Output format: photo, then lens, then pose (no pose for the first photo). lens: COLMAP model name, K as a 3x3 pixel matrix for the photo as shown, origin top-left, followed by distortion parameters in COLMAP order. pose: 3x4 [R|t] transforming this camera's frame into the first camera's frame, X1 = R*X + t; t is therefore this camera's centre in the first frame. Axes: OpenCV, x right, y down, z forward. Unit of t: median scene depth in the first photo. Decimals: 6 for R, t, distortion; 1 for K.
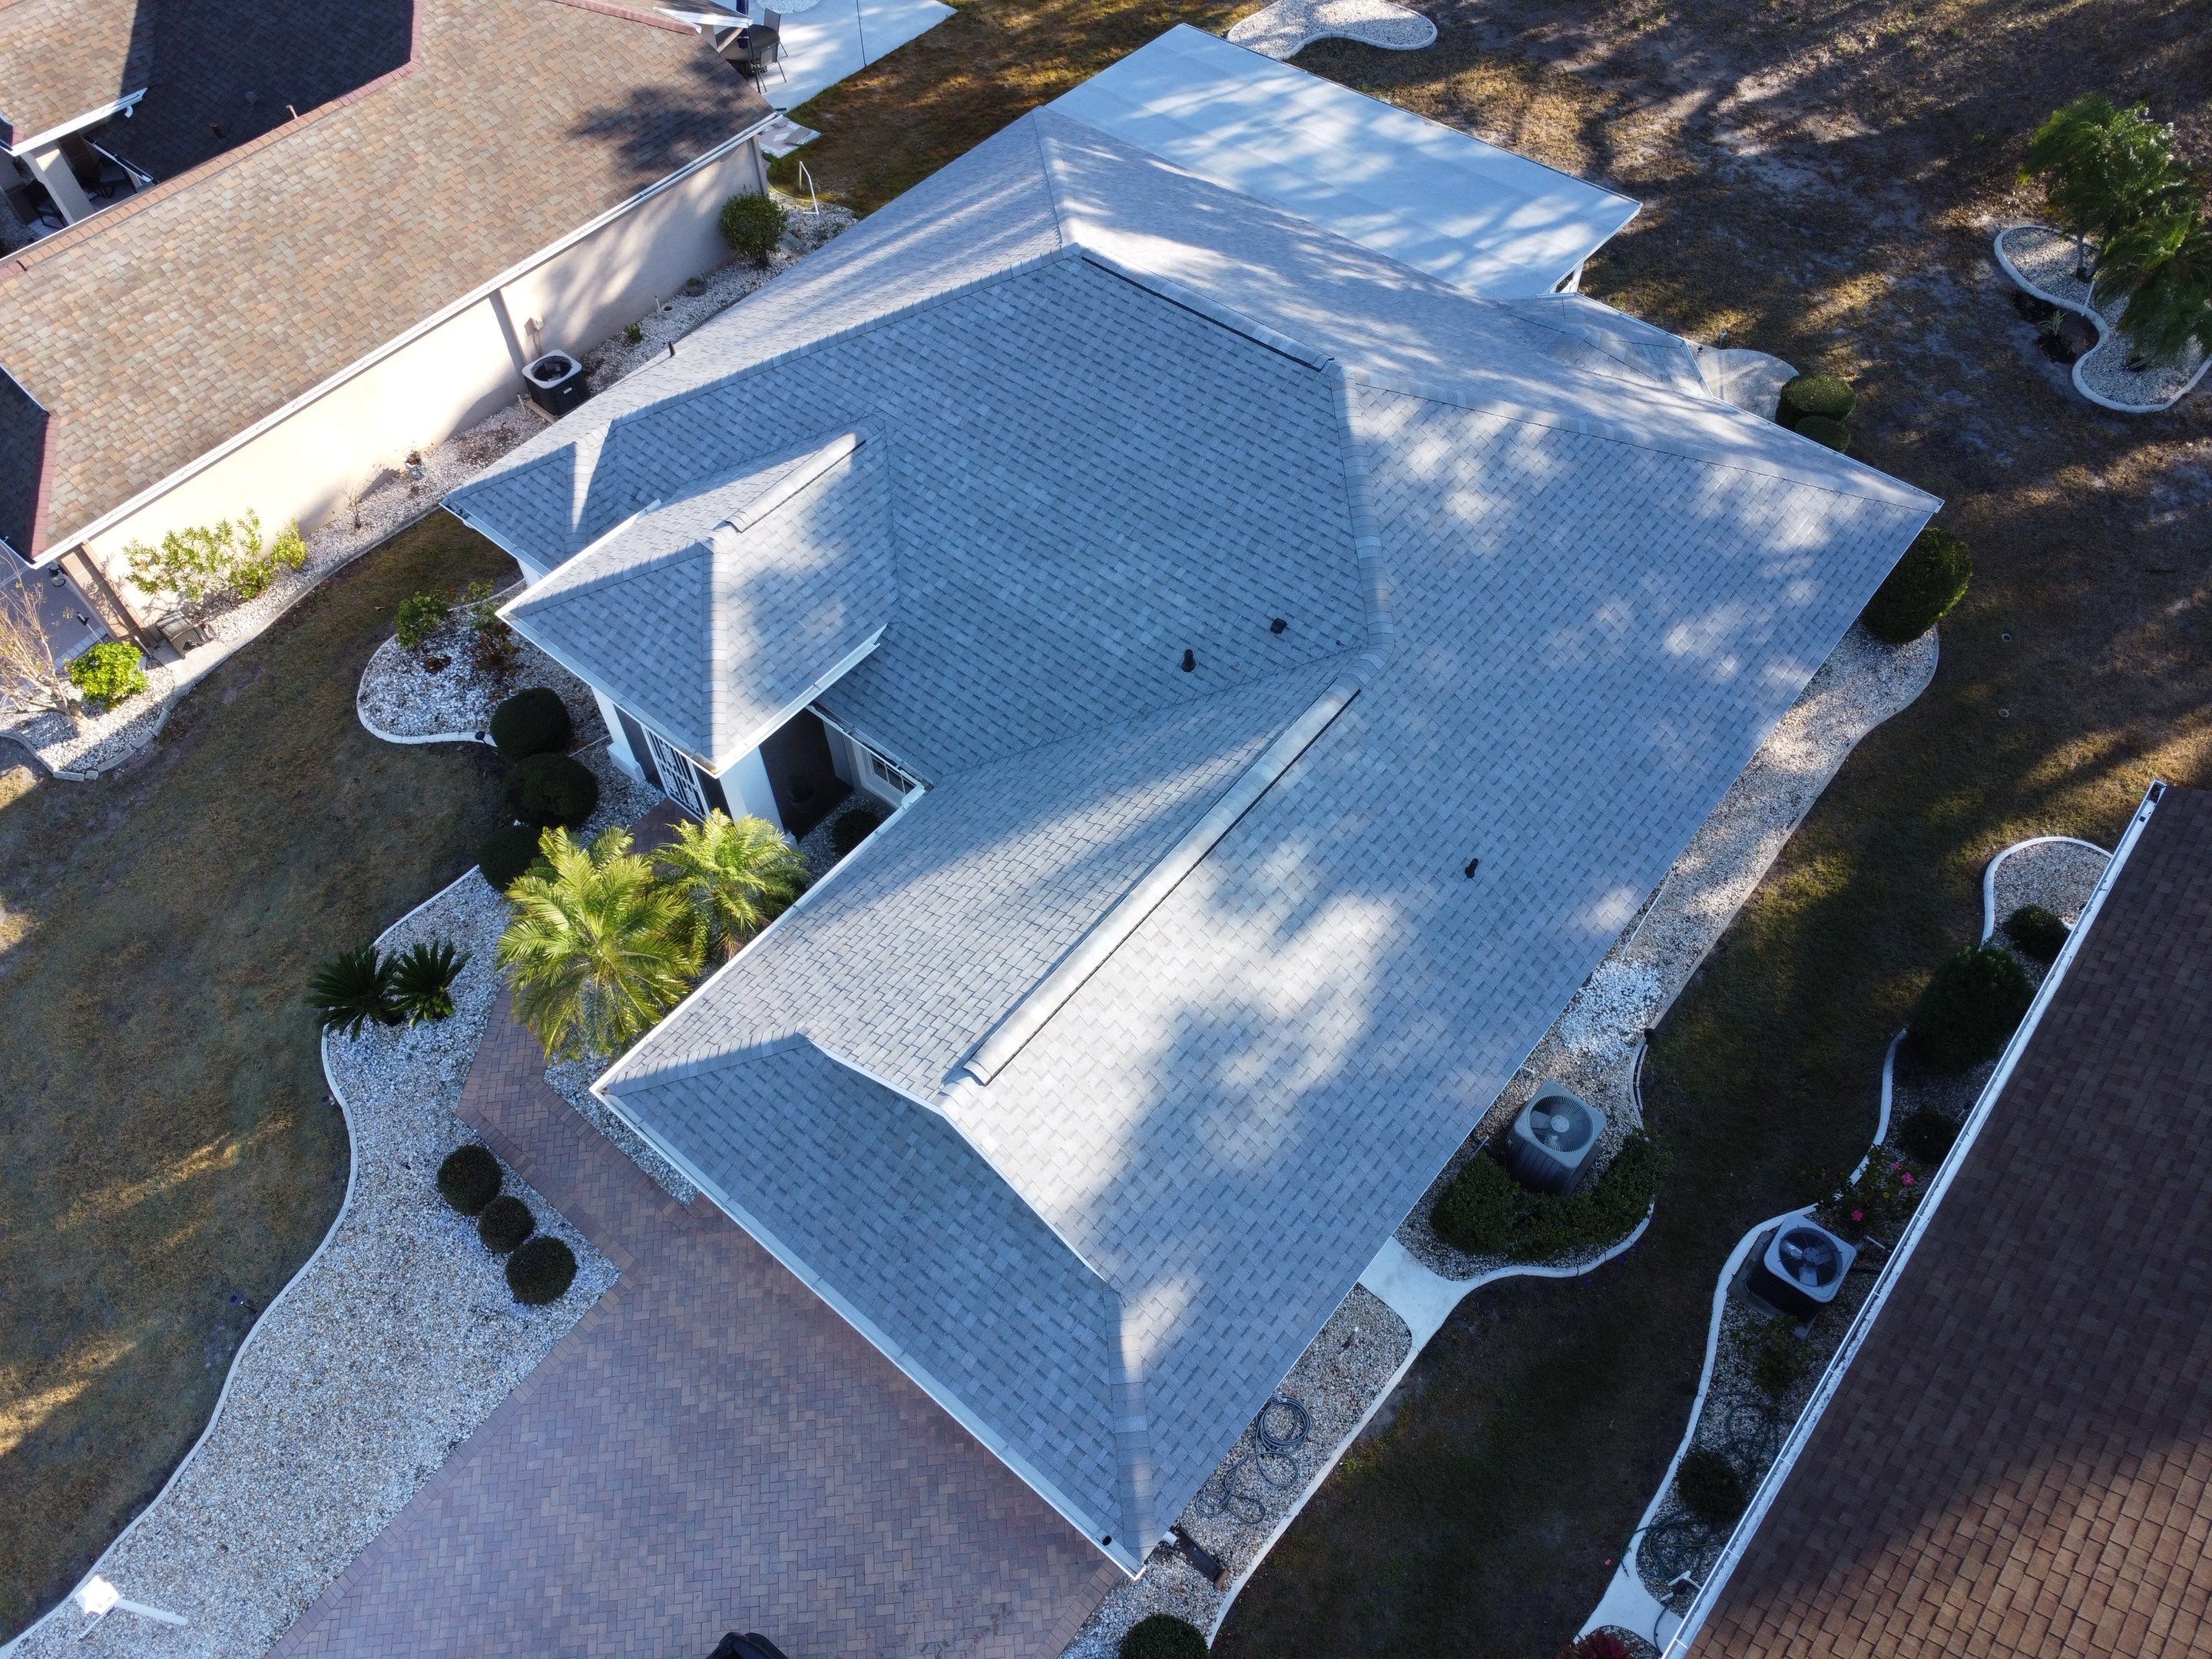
lens RADIAL K [[1610.2, 0, 1086.3], [0, 1610.2, 816.2], [0, 0, 1]] dist [-0.036062, 0.005346]
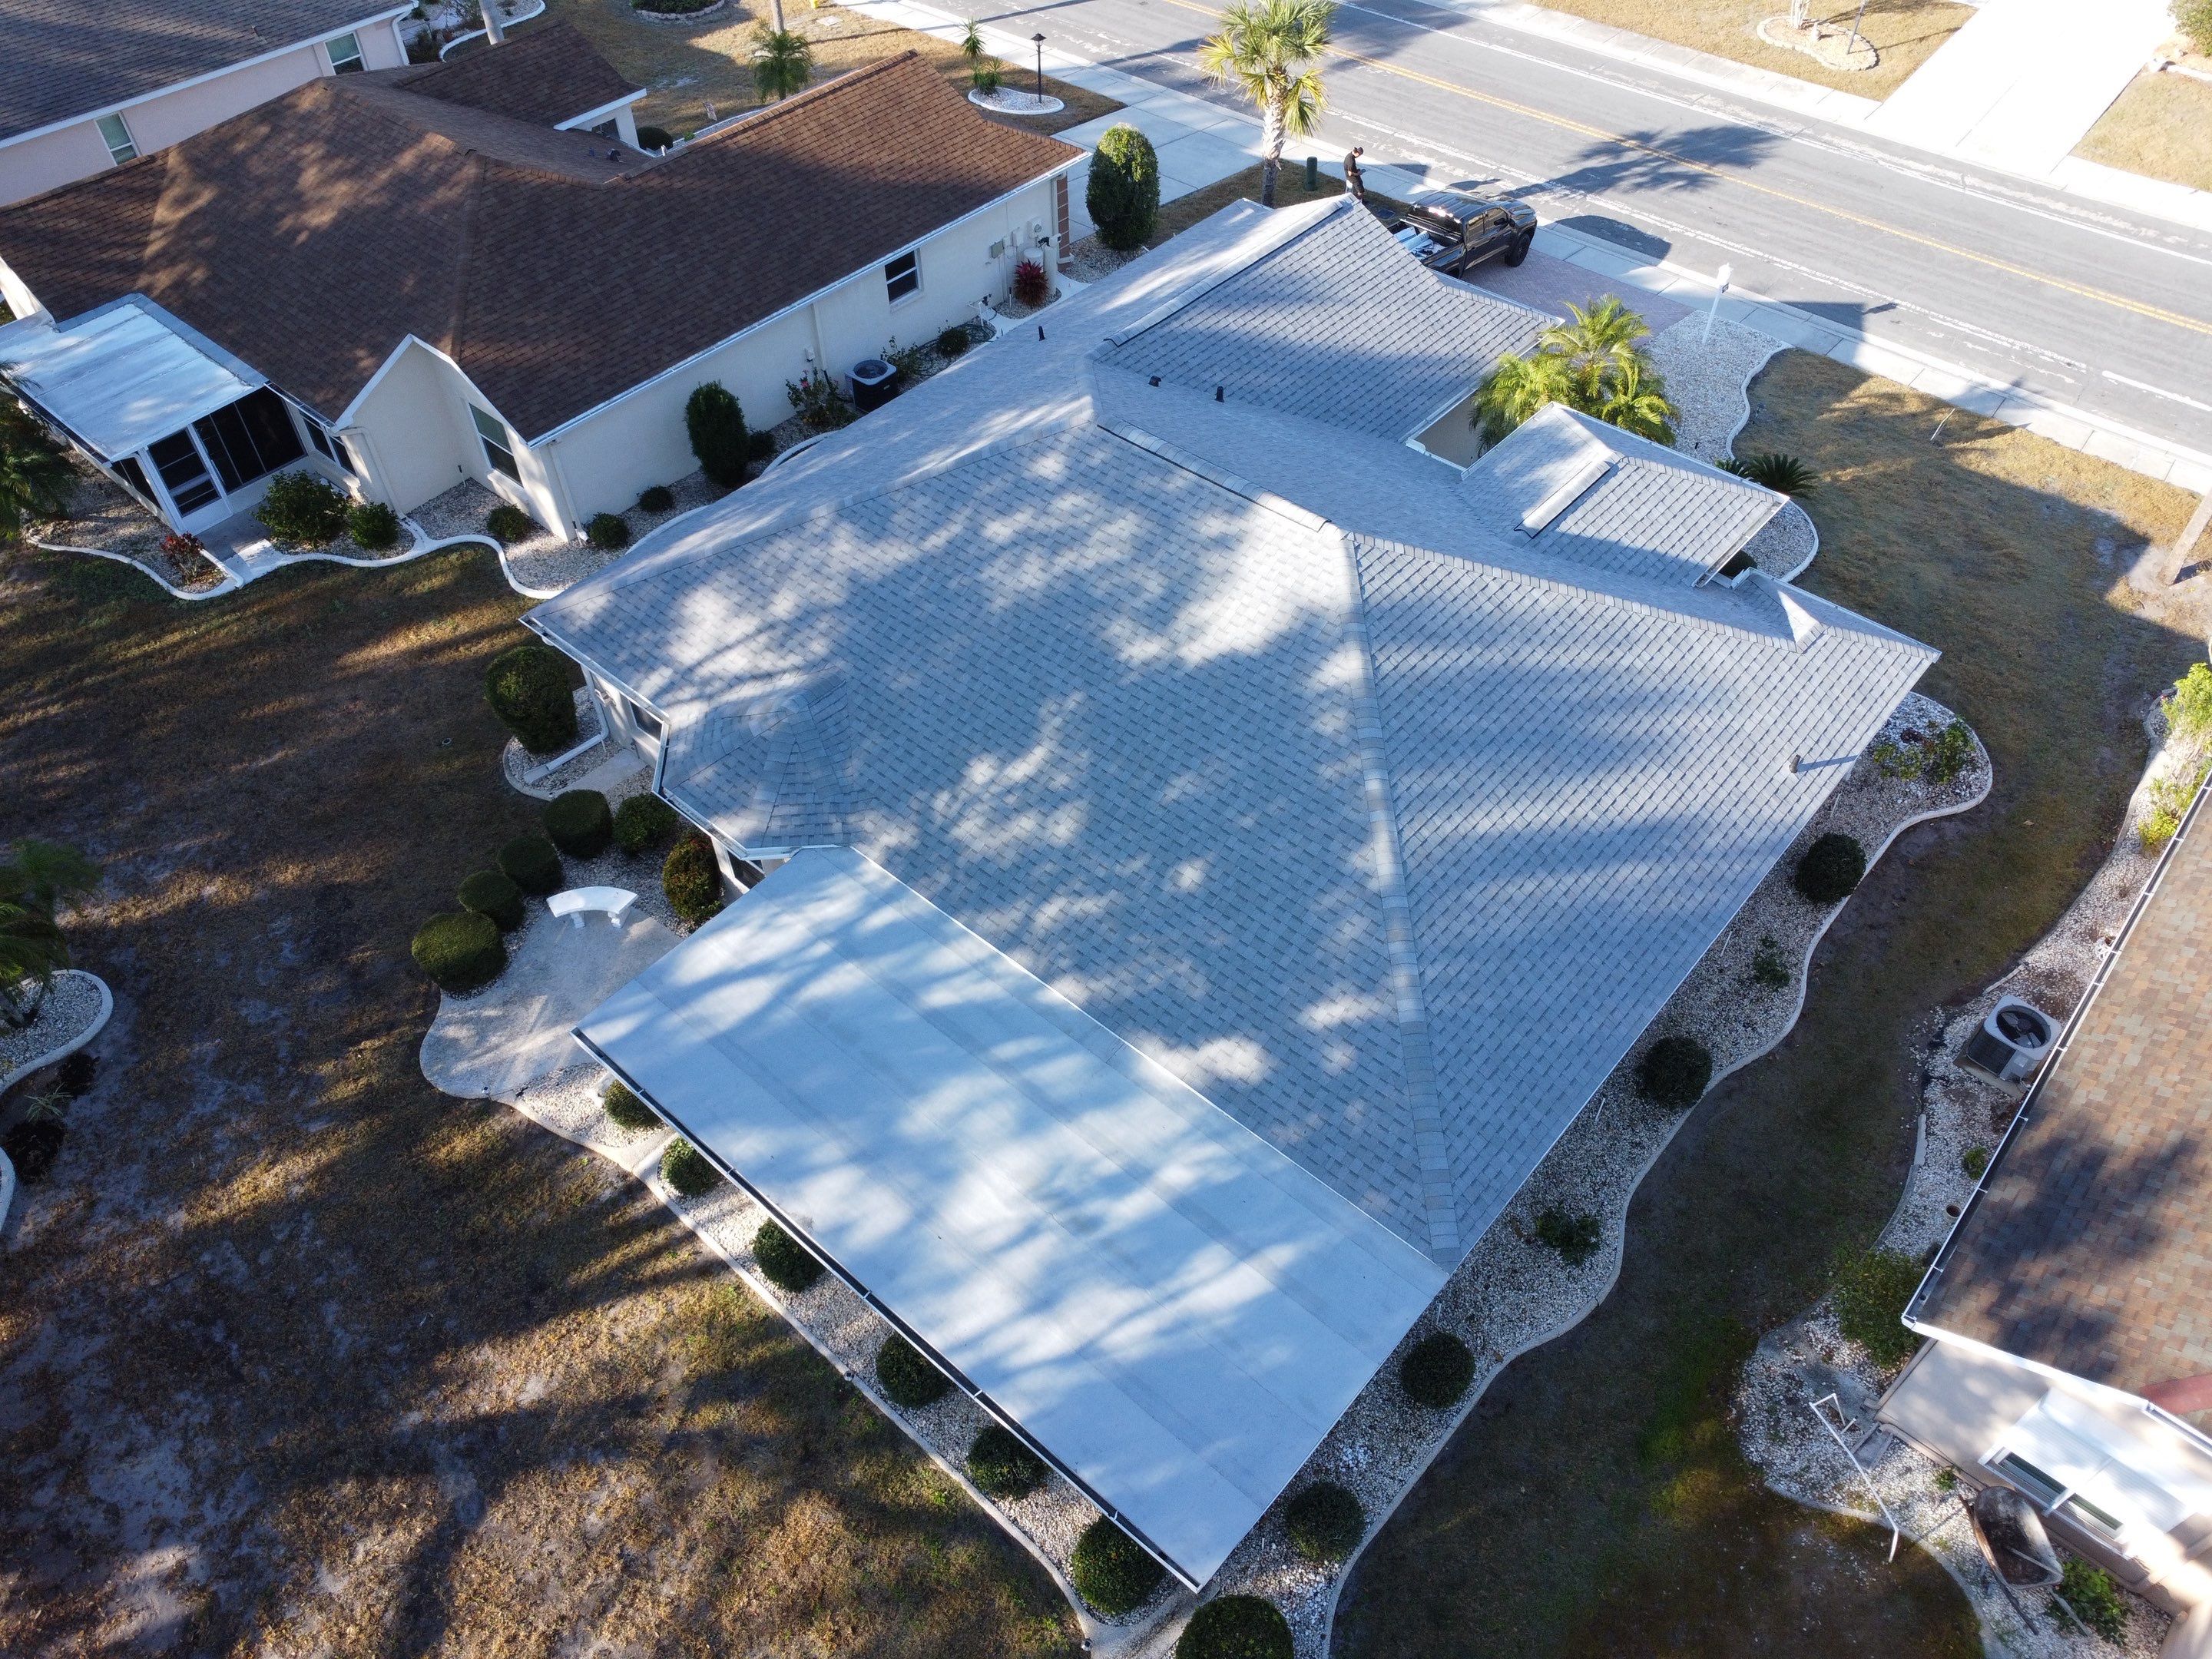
lens RADIAL K [[1610.2, 0, 1092.3], [0, 1610.2, 819.4], [0, 0, 1]] dist [-0.036062, 0.005346]
pose [[-0.998786, 0.007668, 0.048666, 0.093400], [0.046407, -0.185189, 0.981607, -1.283569], [0.016540, 0.982673, 0.184608, 0.937186]]
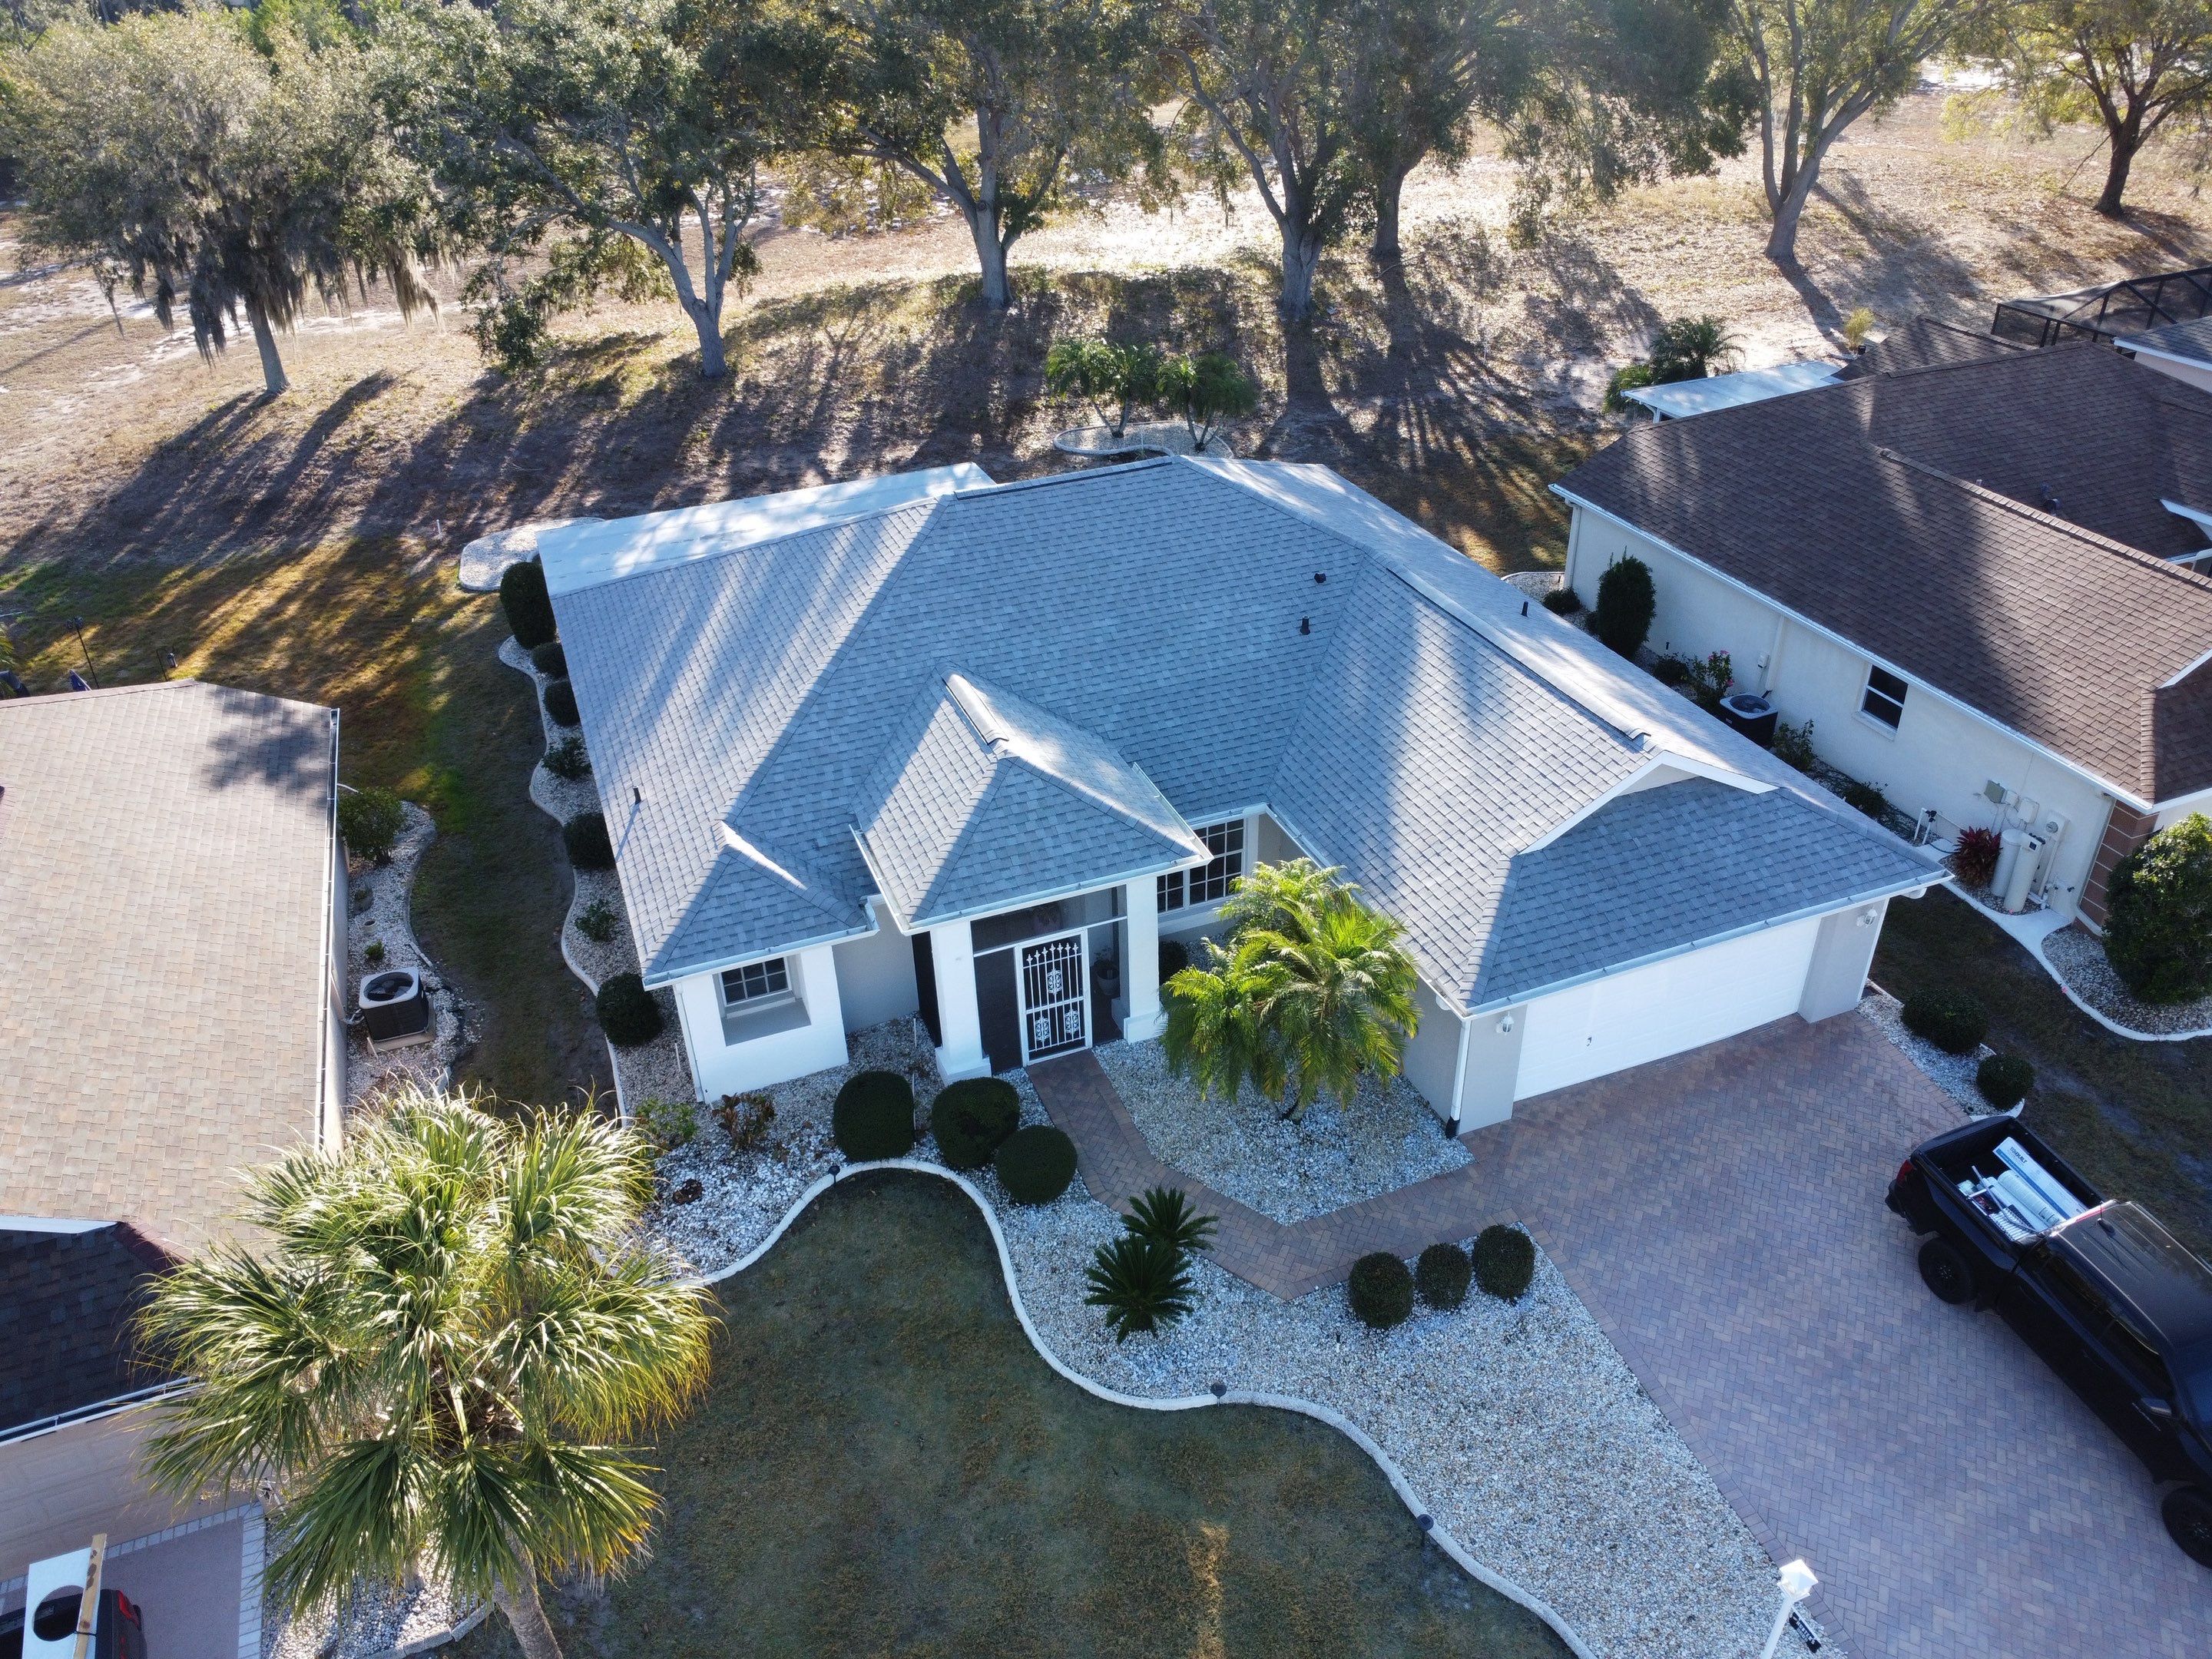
lens RADIAL K [[1610.2, 0, 1095.6], [0, 1610.2, 819.1], [0, 0, 1]] dist [-0.036062, 0.005346]
pose [[0.479975, -0.452868, 0.751355, -0.933191], [0.718141, 0.694747, -0.040008, -0.048450], [-0.503883, 0.558782, 0.658684, 0.253625]]
